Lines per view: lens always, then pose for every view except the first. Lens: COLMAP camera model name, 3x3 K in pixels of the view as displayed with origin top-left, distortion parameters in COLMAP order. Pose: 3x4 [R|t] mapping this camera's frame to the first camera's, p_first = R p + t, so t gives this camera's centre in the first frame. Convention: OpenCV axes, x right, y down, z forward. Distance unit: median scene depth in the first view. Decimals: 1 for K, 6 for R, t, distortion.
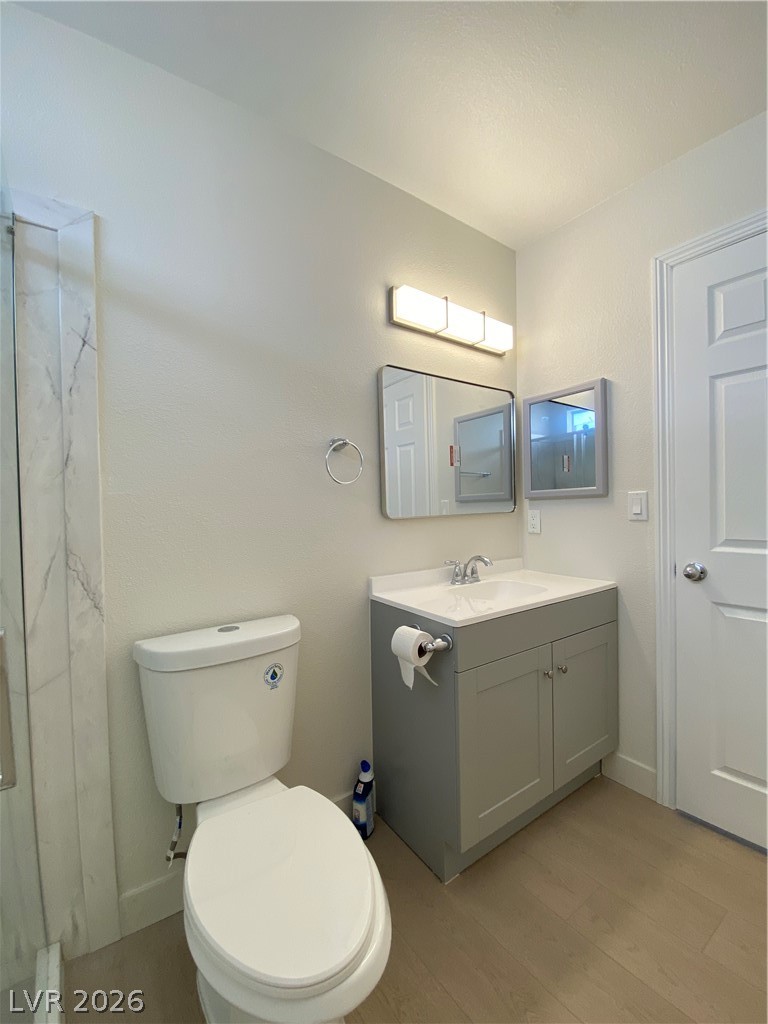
lens RADIAL K [[417.5, 0, 384.0], [0, 417.5, 512.0], [0, 0, 1]] dist [0.046764, -0.037983]
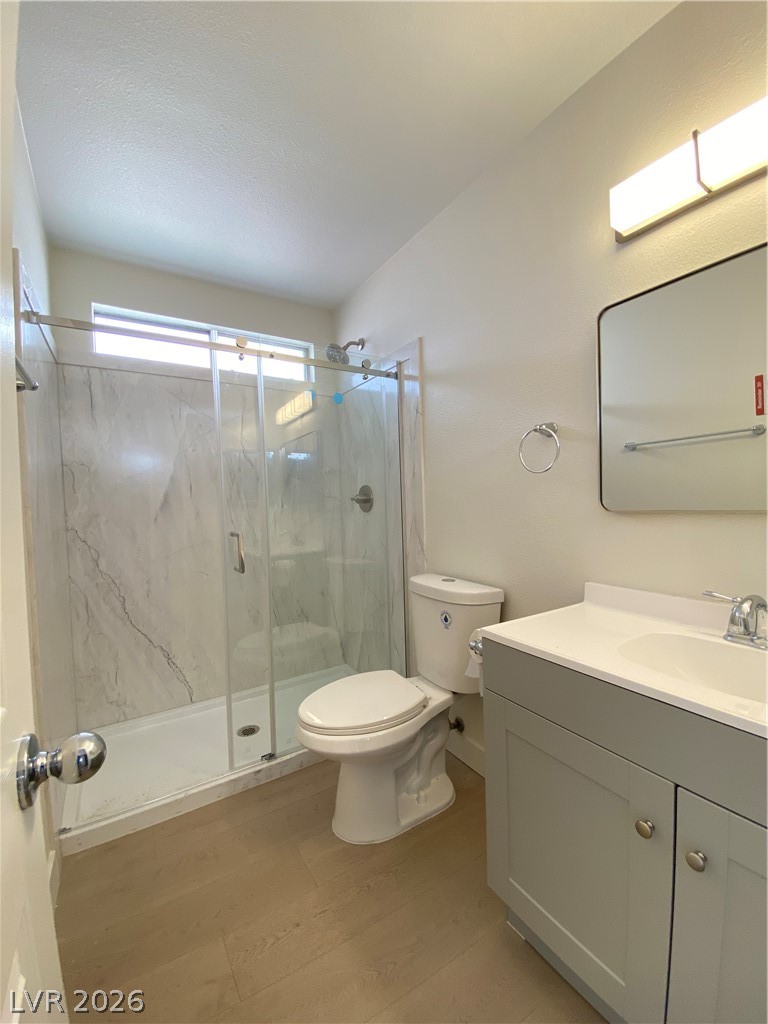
lens RADIAL K [[417.5, 0, 384.0], [0, 417.5, 512.0], [0, 0, 1]] dist [0.046764, -0.037983]
pose [[-0.061978, 0.047132, -0.996964, 1.176709], [0.013356, 0.998834, 0.046390, -0.034108], [0.997988, -0.010441, -0.062535, 0.938608]]
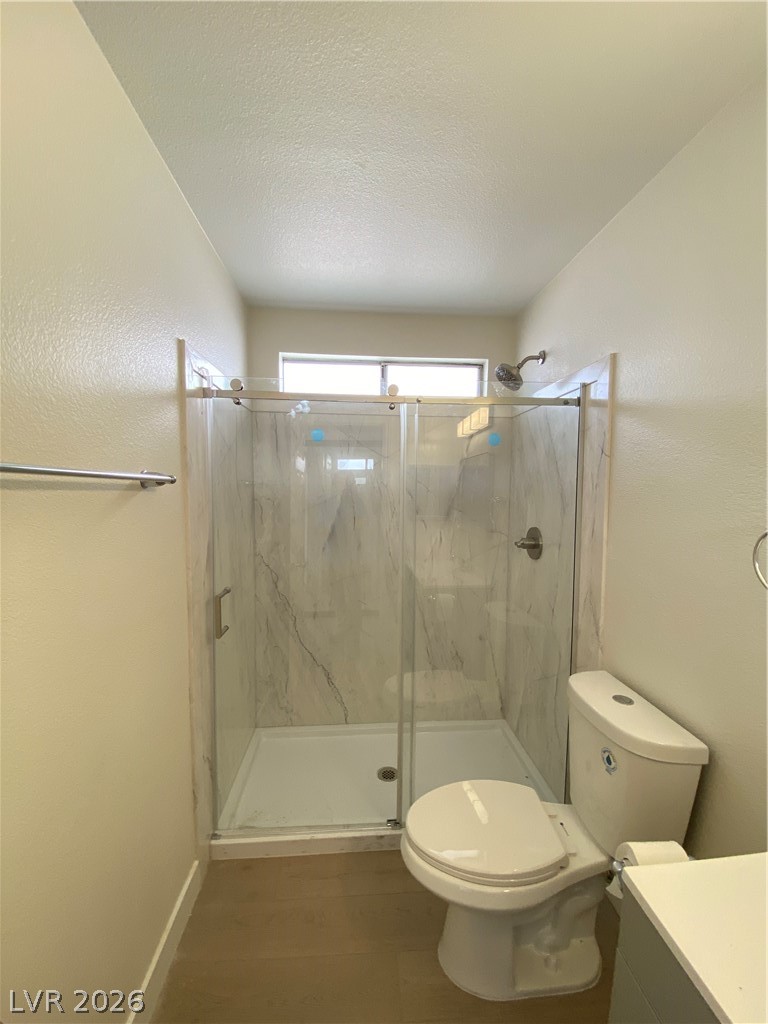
lens RADIAL K [[417.5, 0, 384.0], [0, 417.5, 512.0], [0, 0, 1]] dist [0.046764, -0.037983]
pose [[-0.520563, 0.069732, -0.850971, 0.890220], [-0.014571, 0.995789, 0.090513, -0.305561], [0.853699, 0.059518, -0.517355, 1.090016]]
